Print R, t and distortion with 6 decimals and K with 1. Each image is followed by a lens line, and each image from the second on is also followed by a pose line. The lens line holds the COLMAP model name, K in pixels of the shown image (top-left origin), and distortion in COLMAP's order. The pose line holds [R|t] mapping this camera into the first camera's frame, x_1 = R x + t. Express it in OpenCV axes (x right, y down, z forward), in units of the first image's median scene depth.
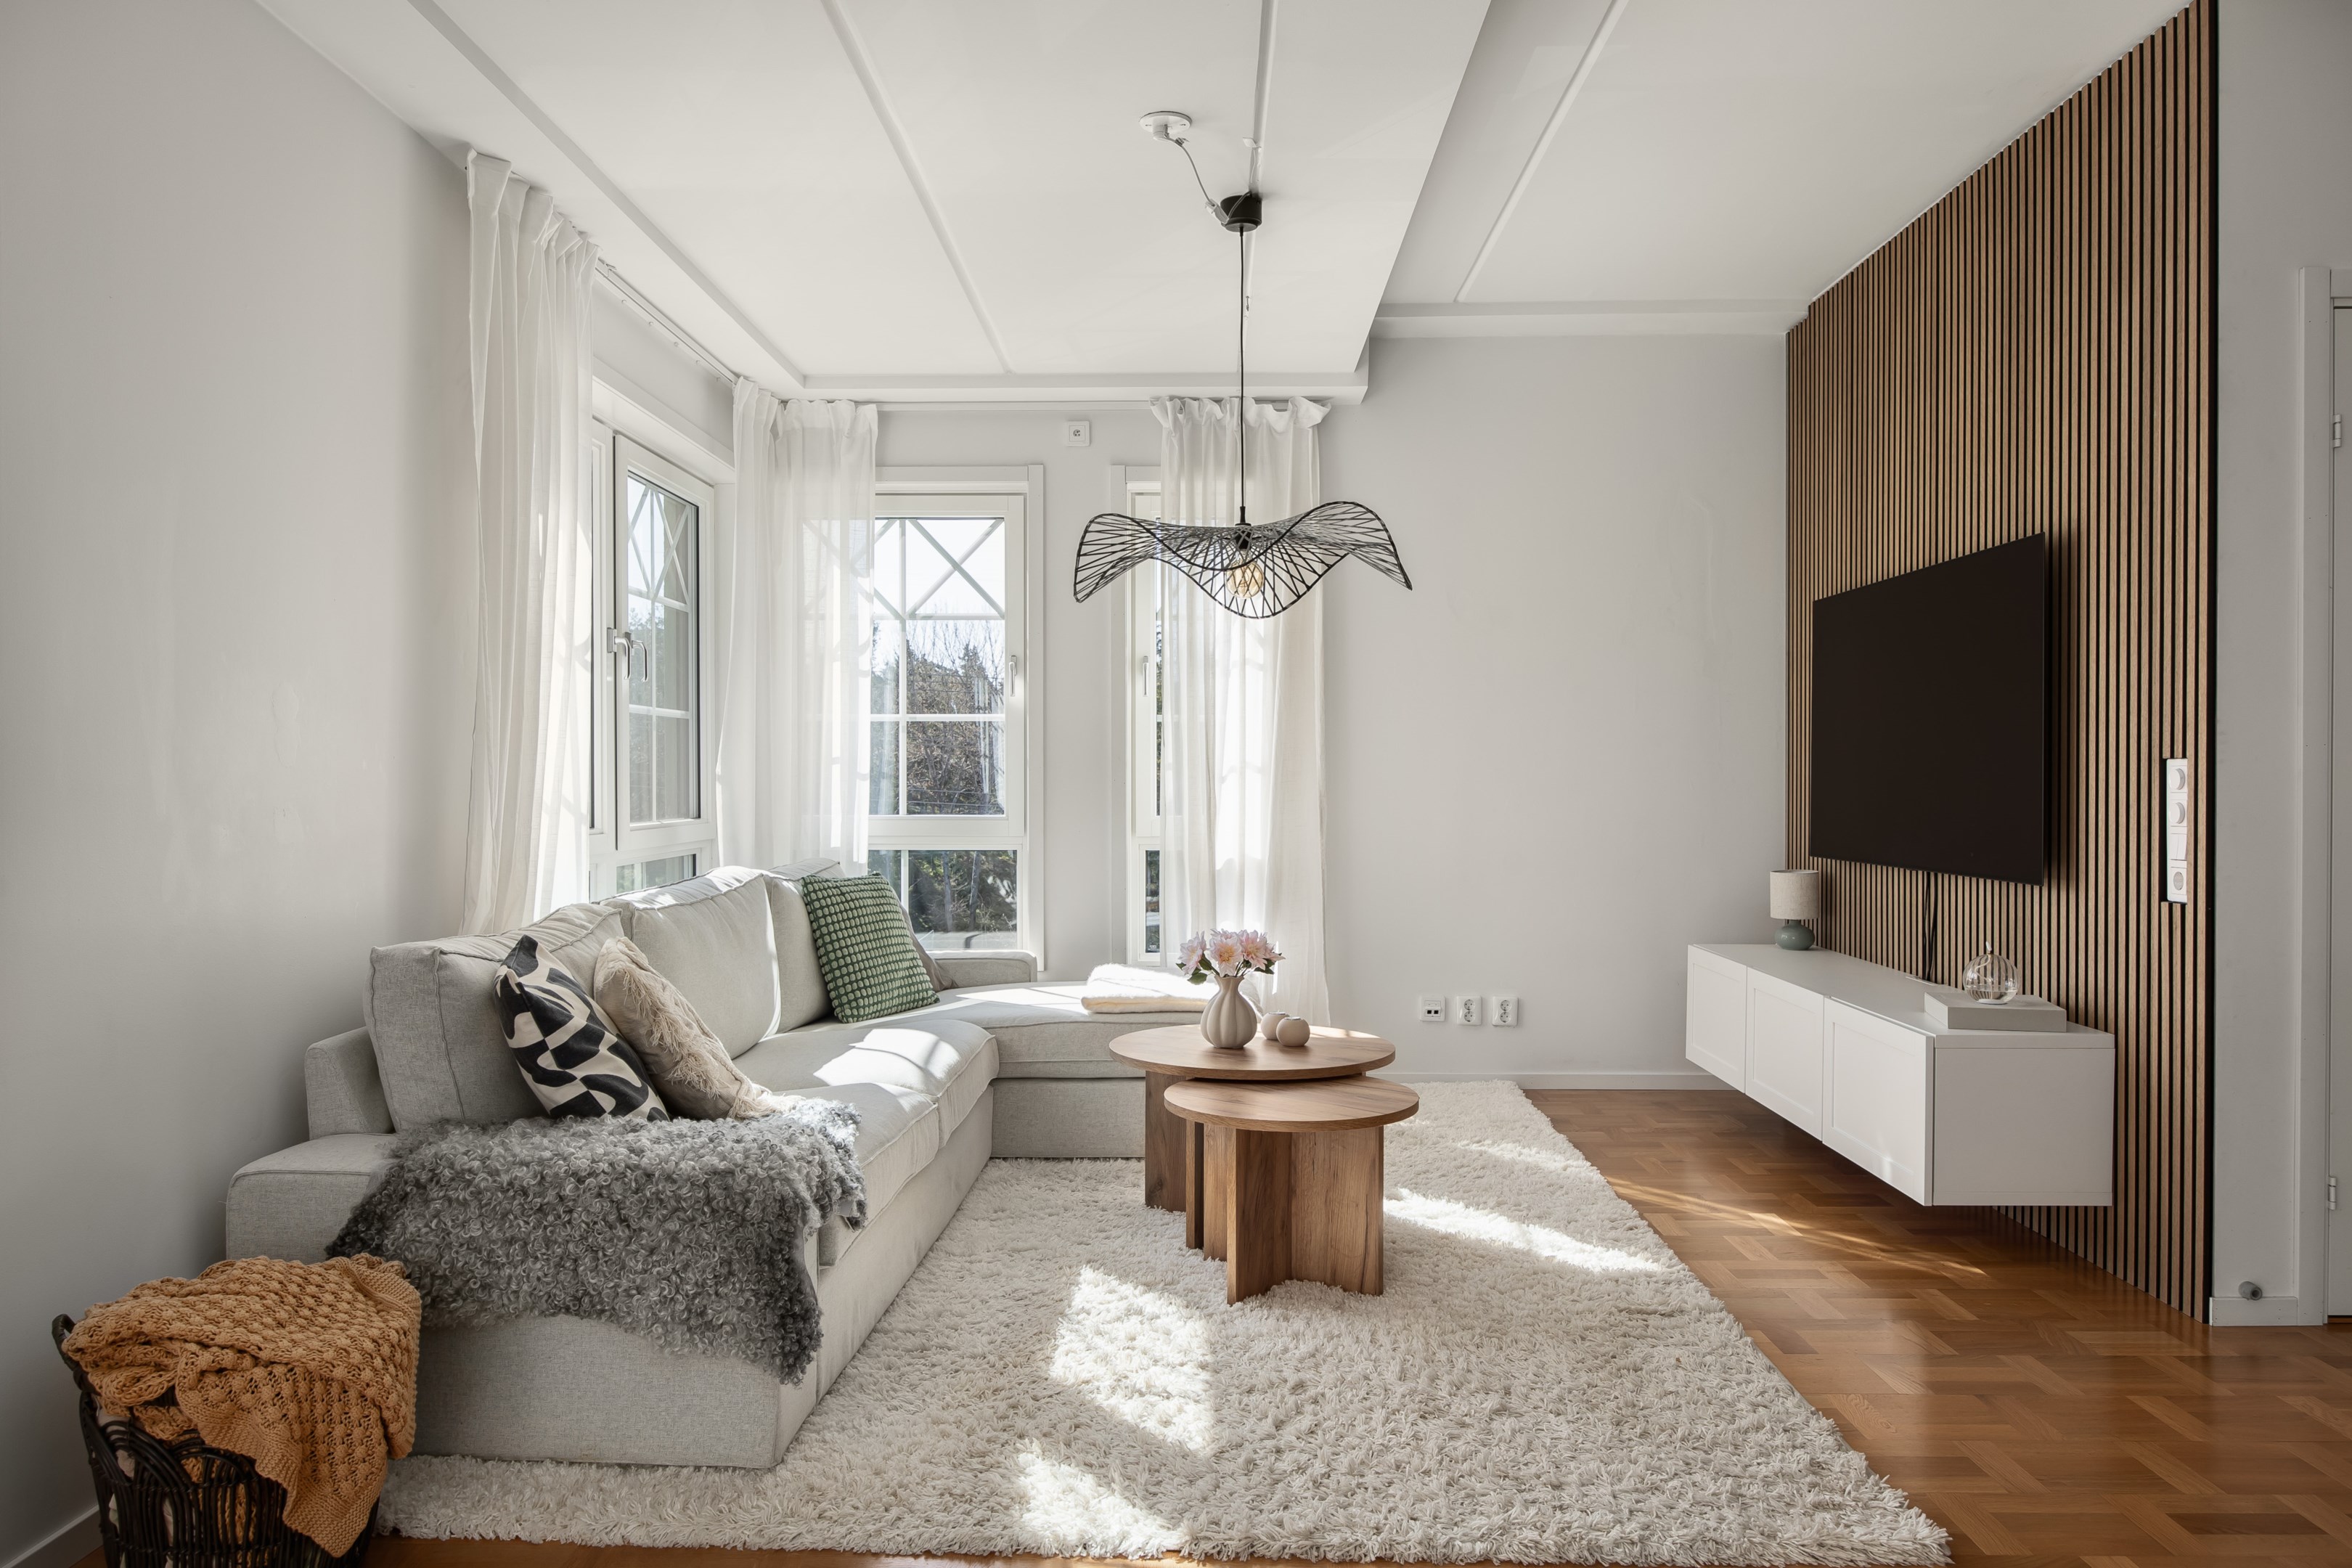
lens RADIAL K [[1613.5, 0, 1166.3], [0, 1613.5, 796.0], [0, 0, 1]] dist [-0.001777, 0.001173]
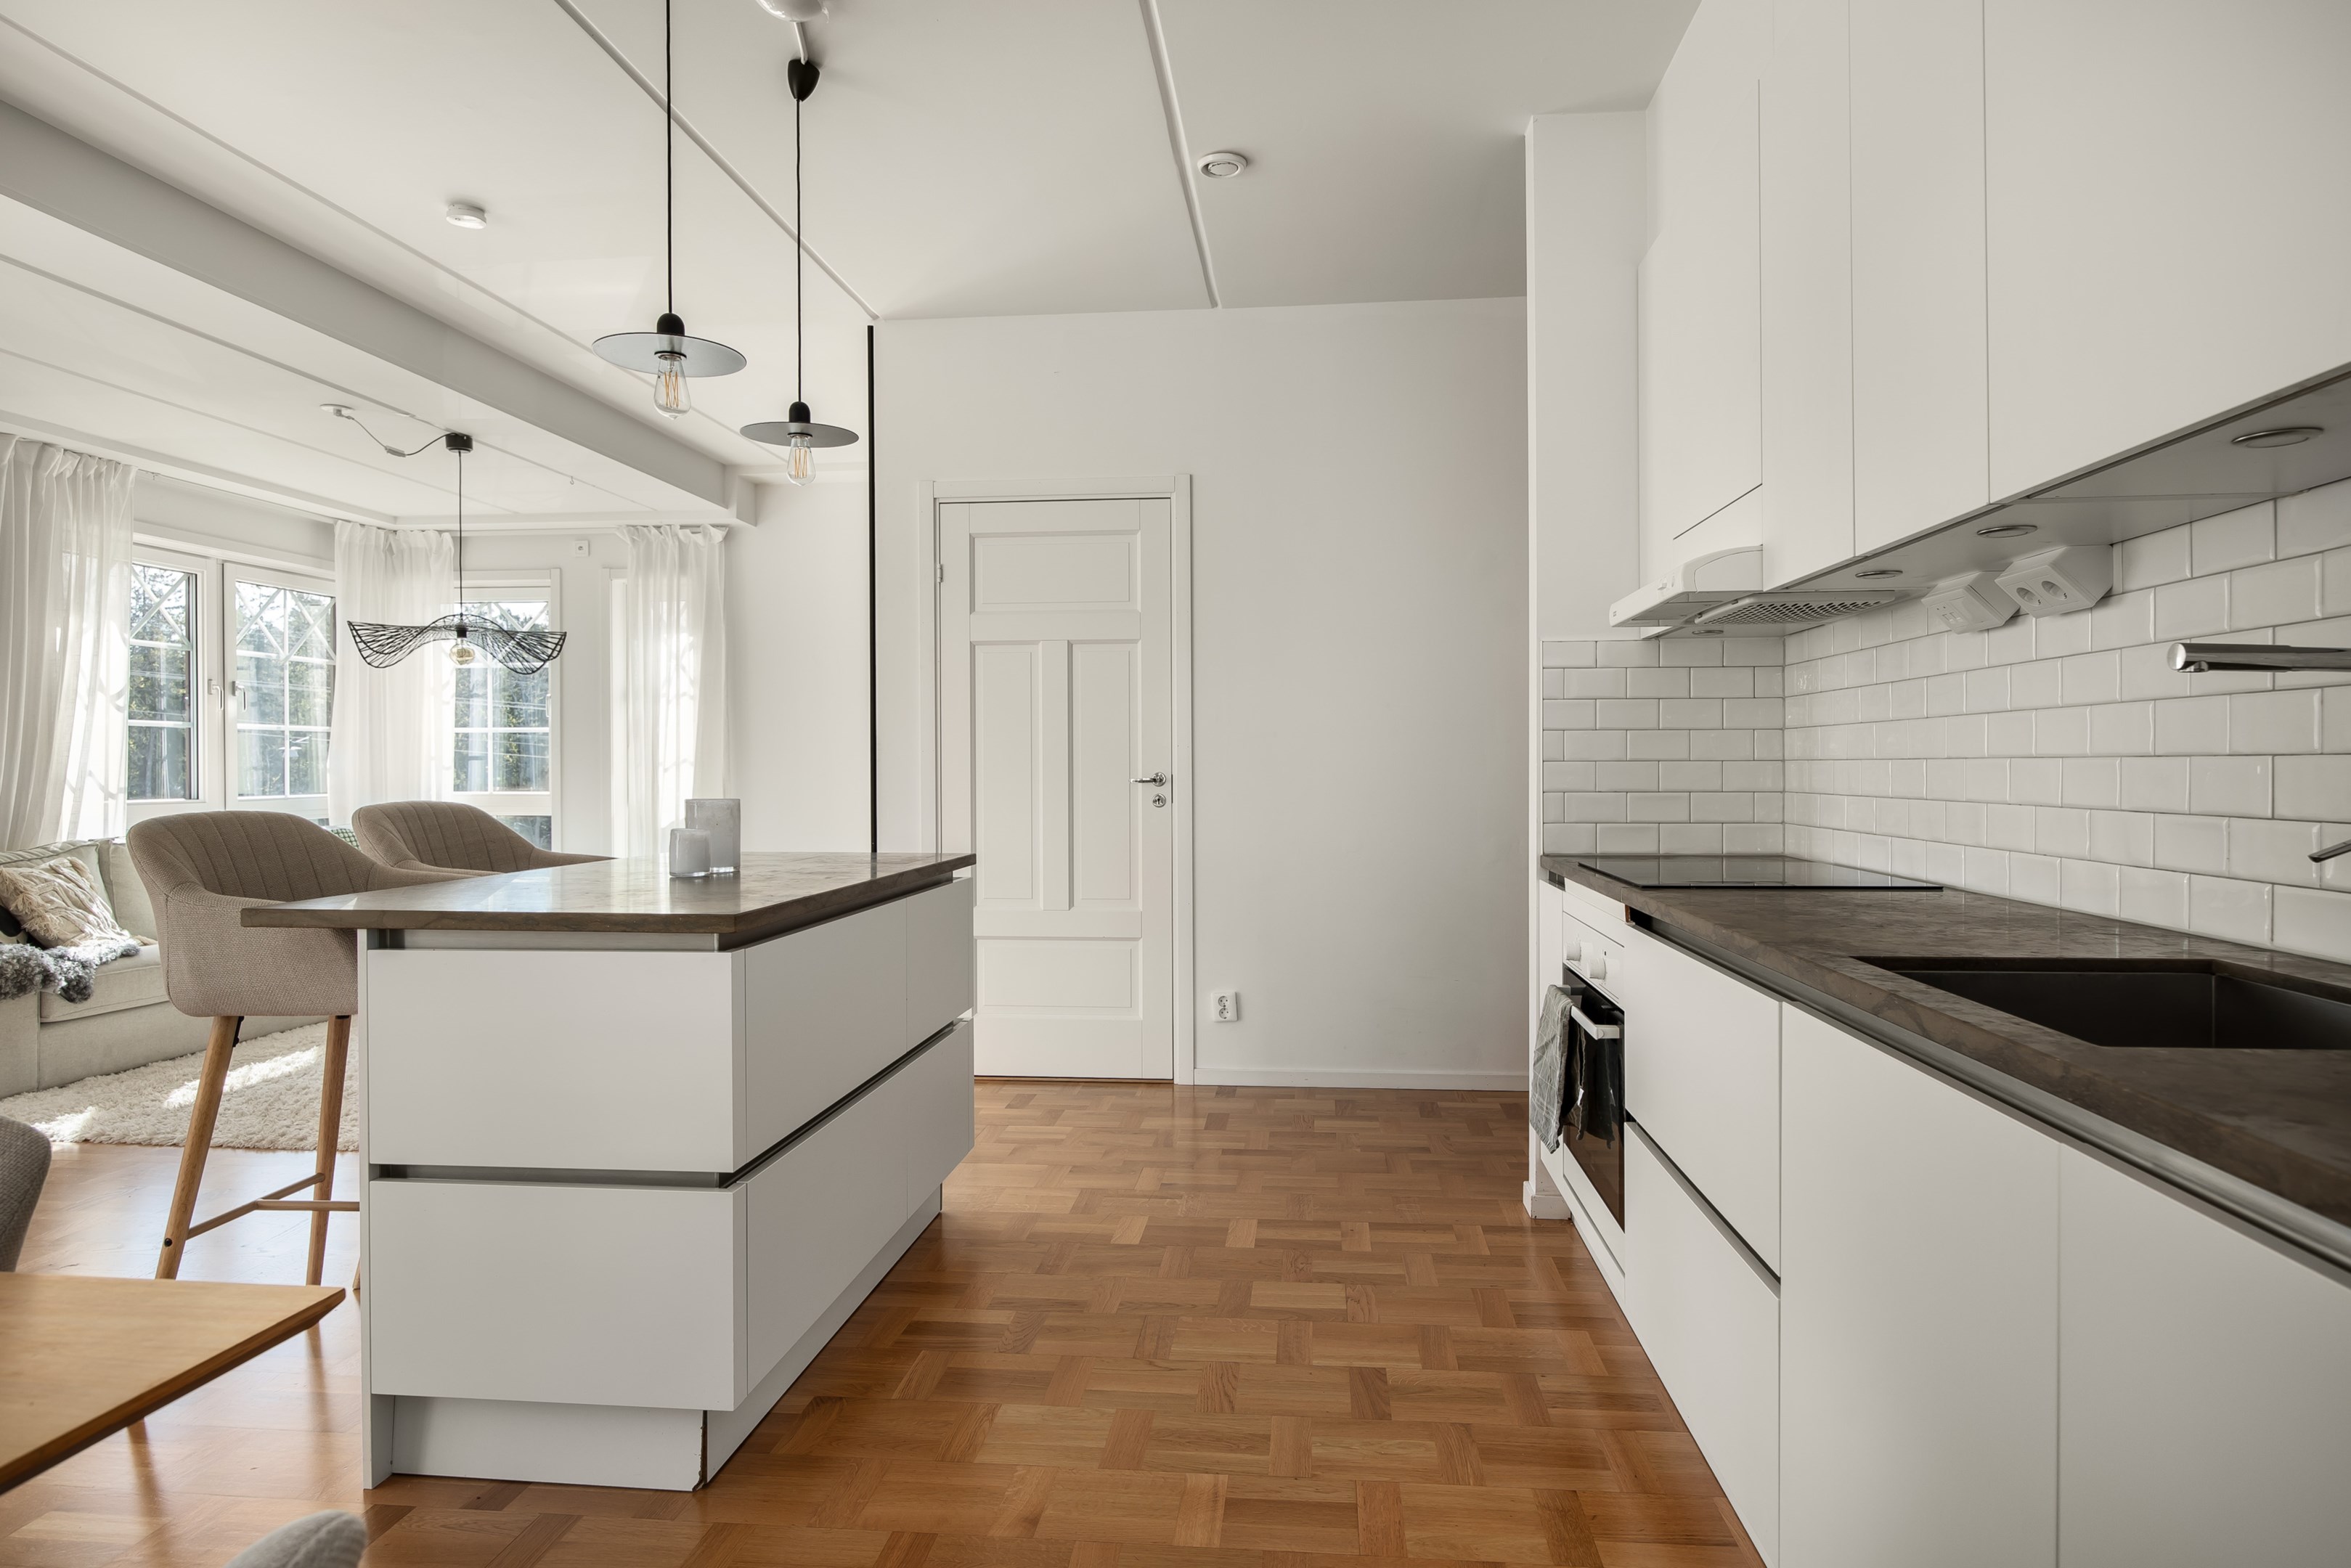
lens RADIAL K [[1347.5, 0, 1171.4], [0, 1347.5, 776.4], [0, 0, 1]] dist [-0.000685, 0.001121]
pose [[0.996766, -0.000407, -0.080363, 0.946026], [0.000104, 0.999993, -0.003778, 0.001621], [0.080364, 0.003757, 0.996758, -0.386945]]
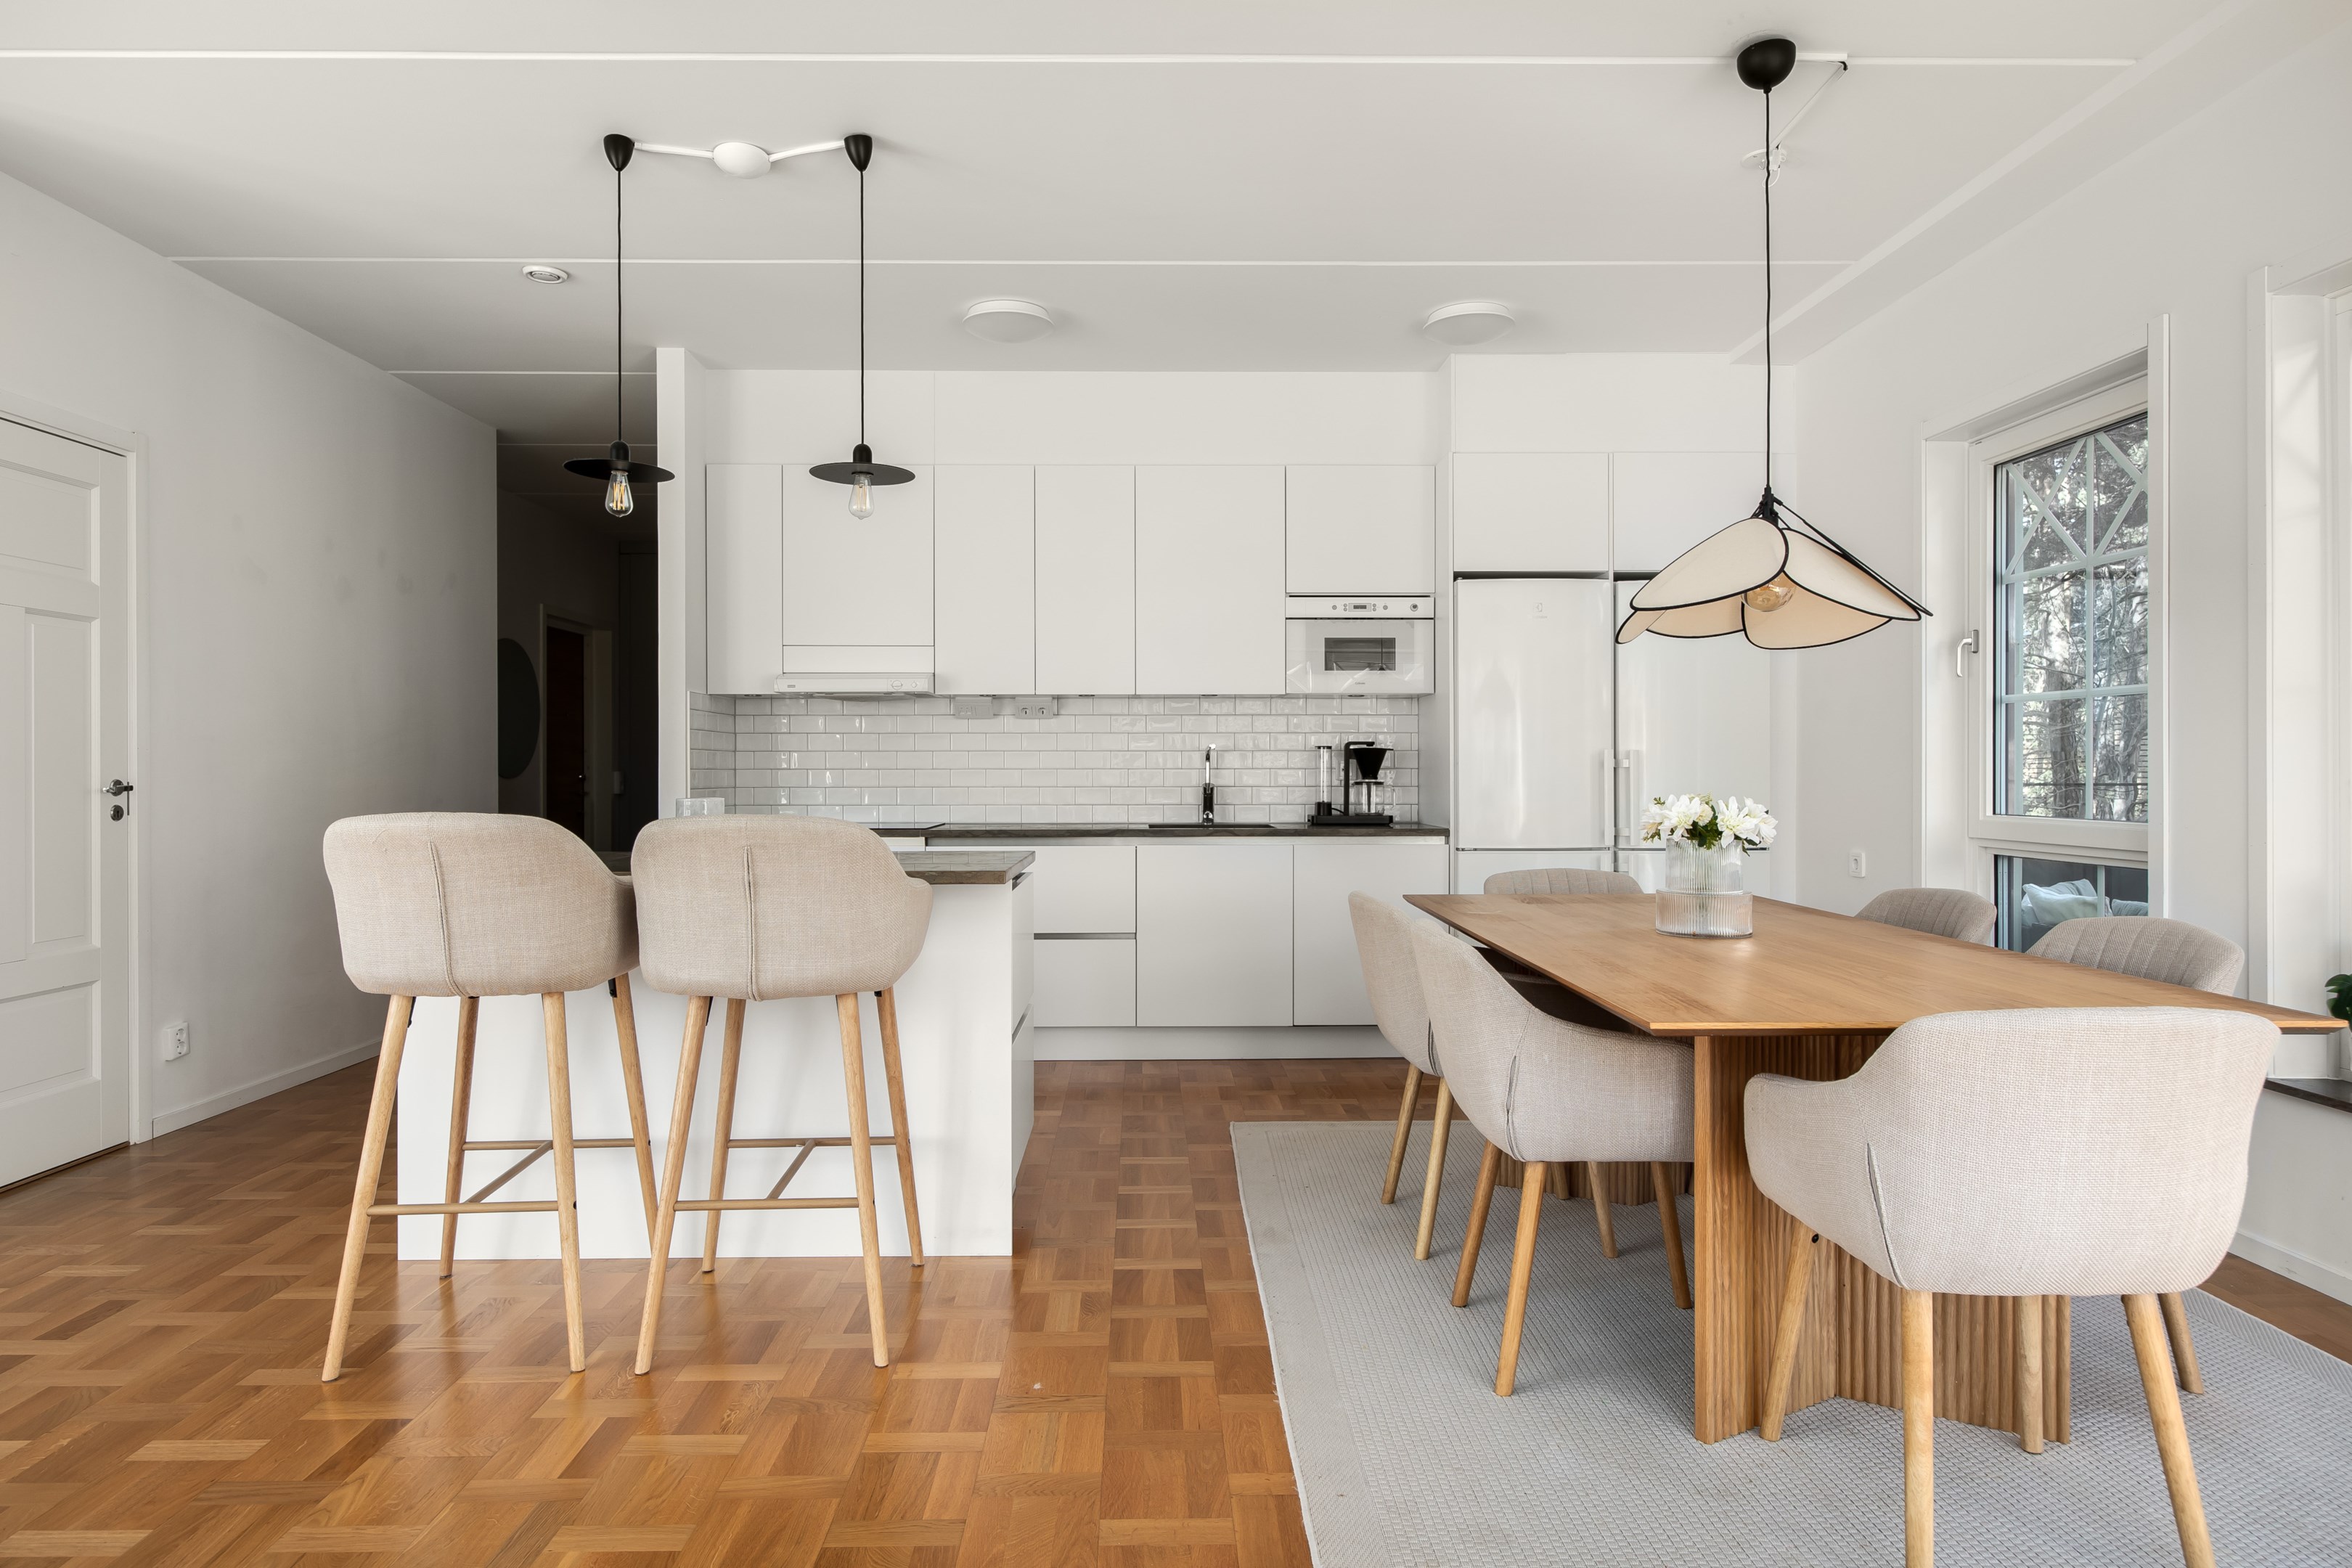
lens RADIAL K [[1348.2, 0, 1171.9], [0, 1348.2, 776.4], [0, 0, 1]] dist [-0.000685, 0.001121]
pose [[-0.041955, -0.001000, 0.999119, -0.254419], [0.012550, 0.999920, 0.001528, -0.000271], [-0.999041, 0.012603, -0.041939, 0.082056]]
